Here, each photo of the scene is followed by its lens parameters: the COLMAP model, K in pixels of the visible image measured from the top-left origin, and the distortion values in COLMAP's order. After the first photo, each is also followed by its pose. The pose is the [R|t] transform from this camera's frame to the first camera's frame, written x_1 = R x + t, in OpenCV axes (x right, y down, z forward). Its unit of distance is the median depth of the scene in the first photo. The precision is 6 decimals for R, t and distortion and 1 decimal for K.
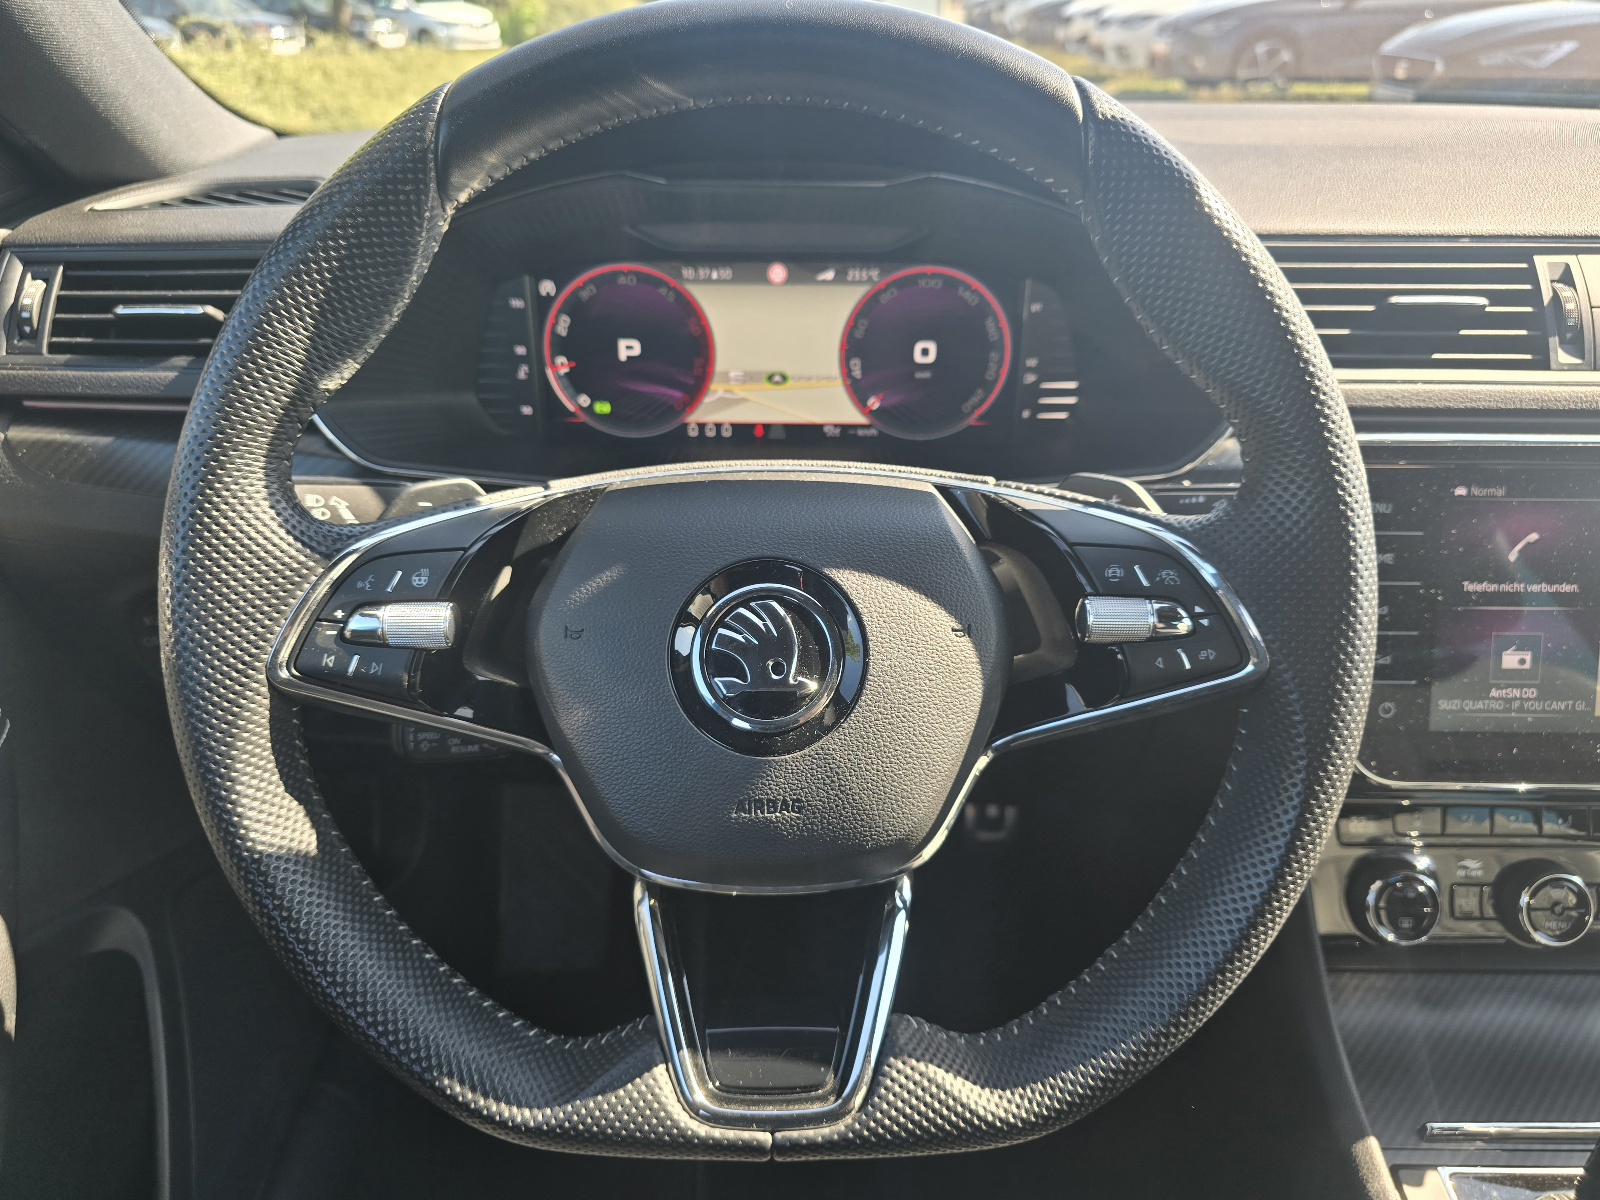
lens RADIAL K [[1078.9, 0, 766.8], [0, 1078.9, 599.9], [0, 0, 1]] dist [0.038741, -0.053756]
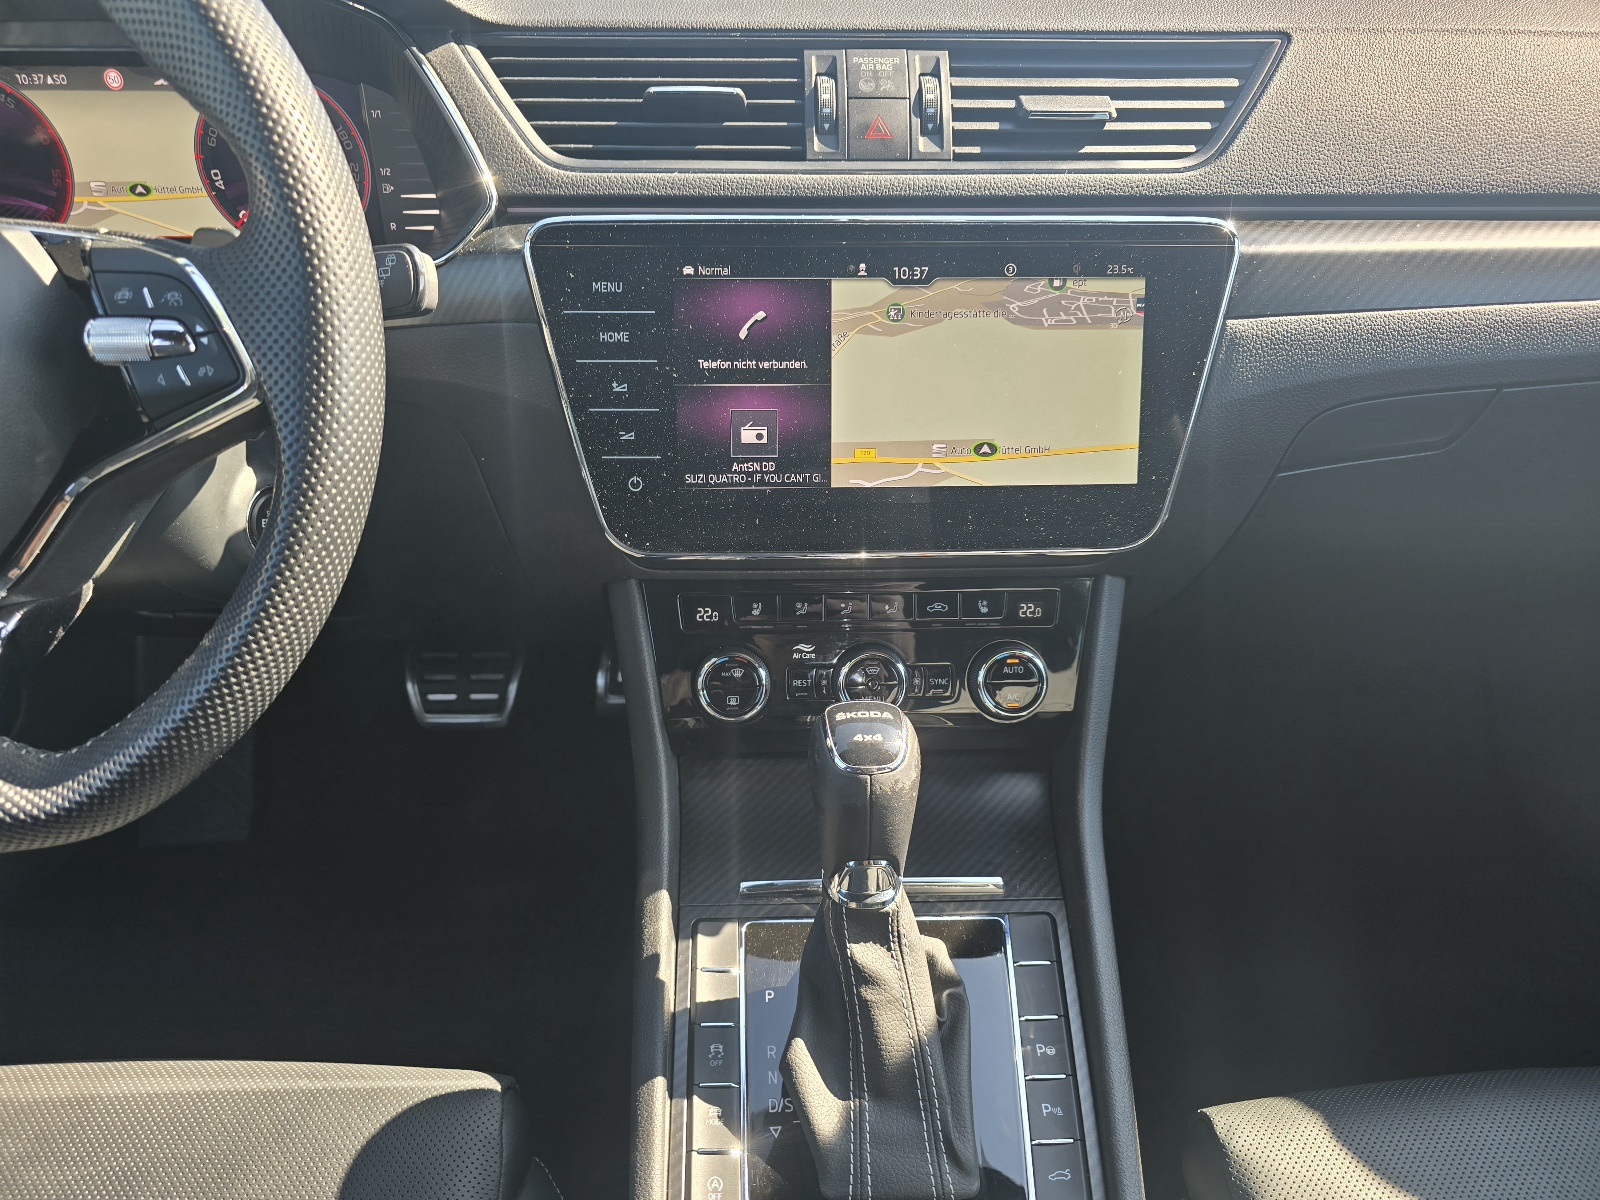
lens RADIAL K [[1076.6, 0, 792.6], [0, 1076.6, 620.0], [0, 0, 1]] dist [0.020266, -0.026658]
pose [[0.998412, -0.020406, 0.052500, 0.634920], [0.017363, 0.998179, 0.057772, 0.167063], [-0.053584, -0.056769, 0.996948, -0.060812]]
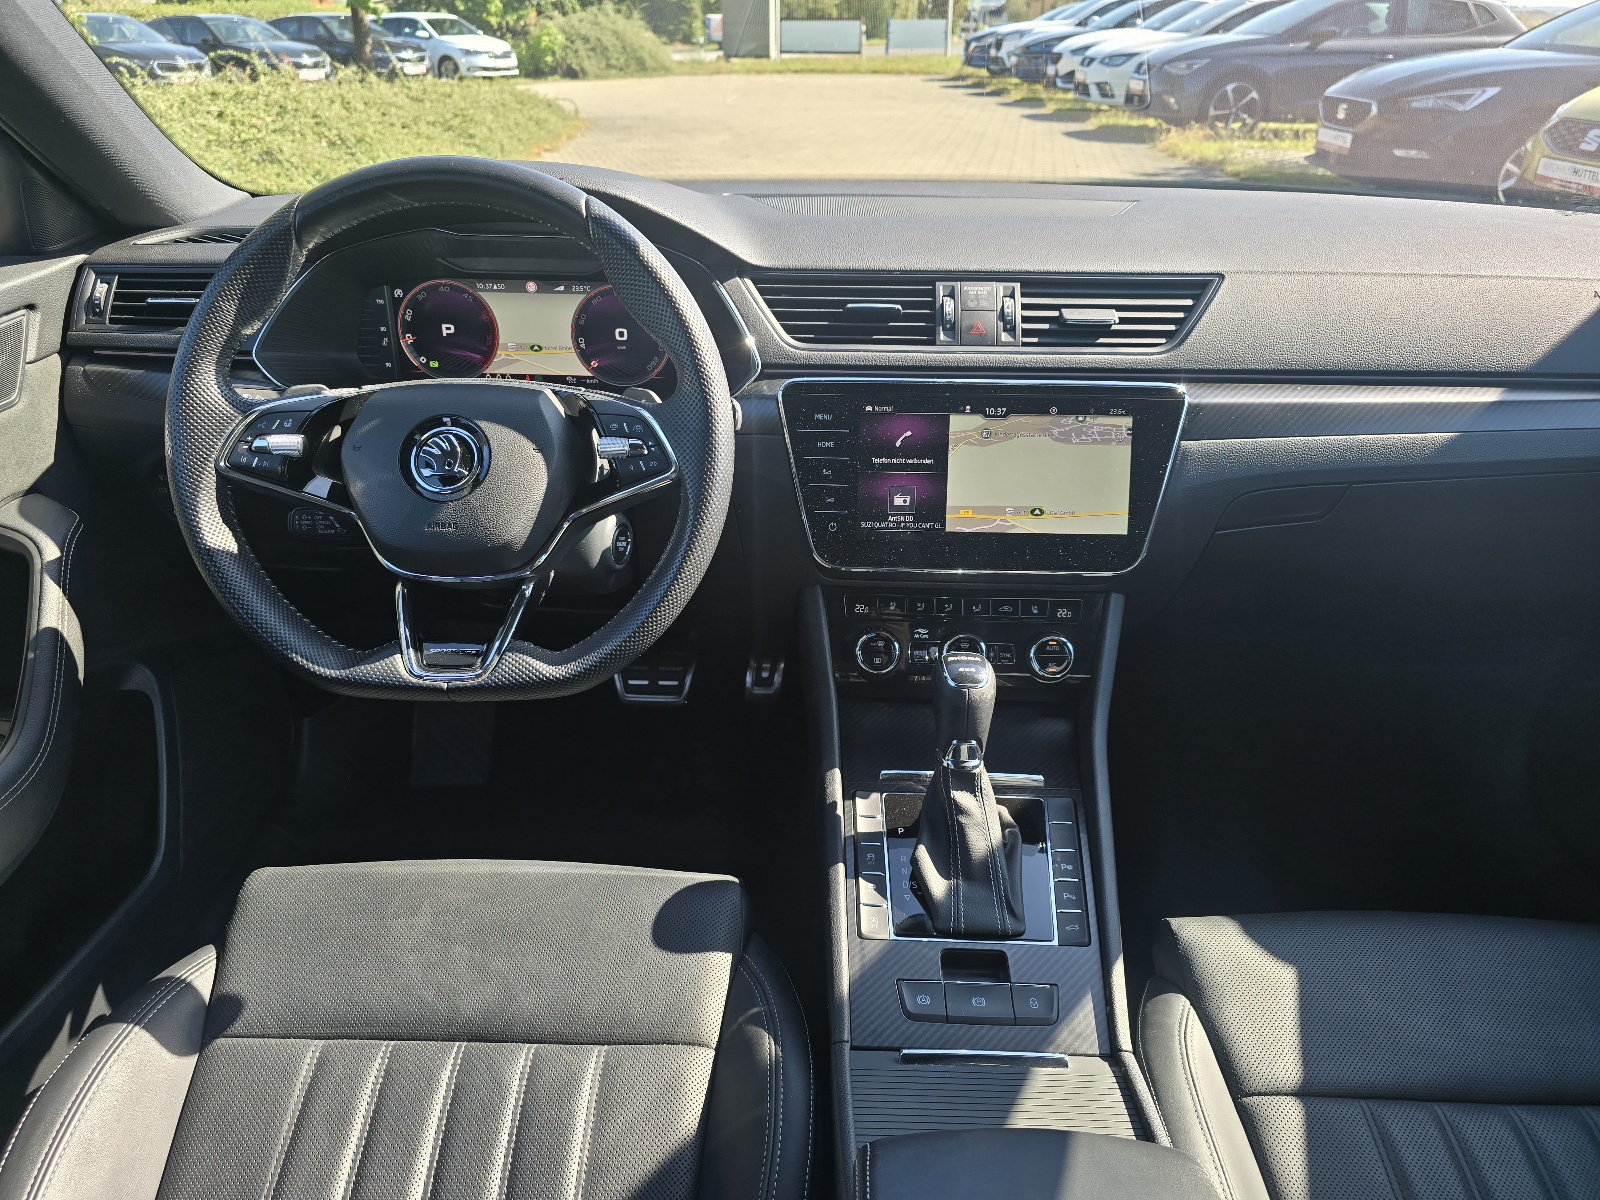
lens RADIAL K [[1079.7, 0, 780.1], [0, 1079.7, 601.9], [0, 0, 1]] dist [0.050541, -0.051044]
pose [[0.999855, 0.014835, -0.008325, 0.474752], [-0.014983, 0.999725, -0.018035, 0.251071], [0.008055, 0.018157, 0.999803, -0.798750]]
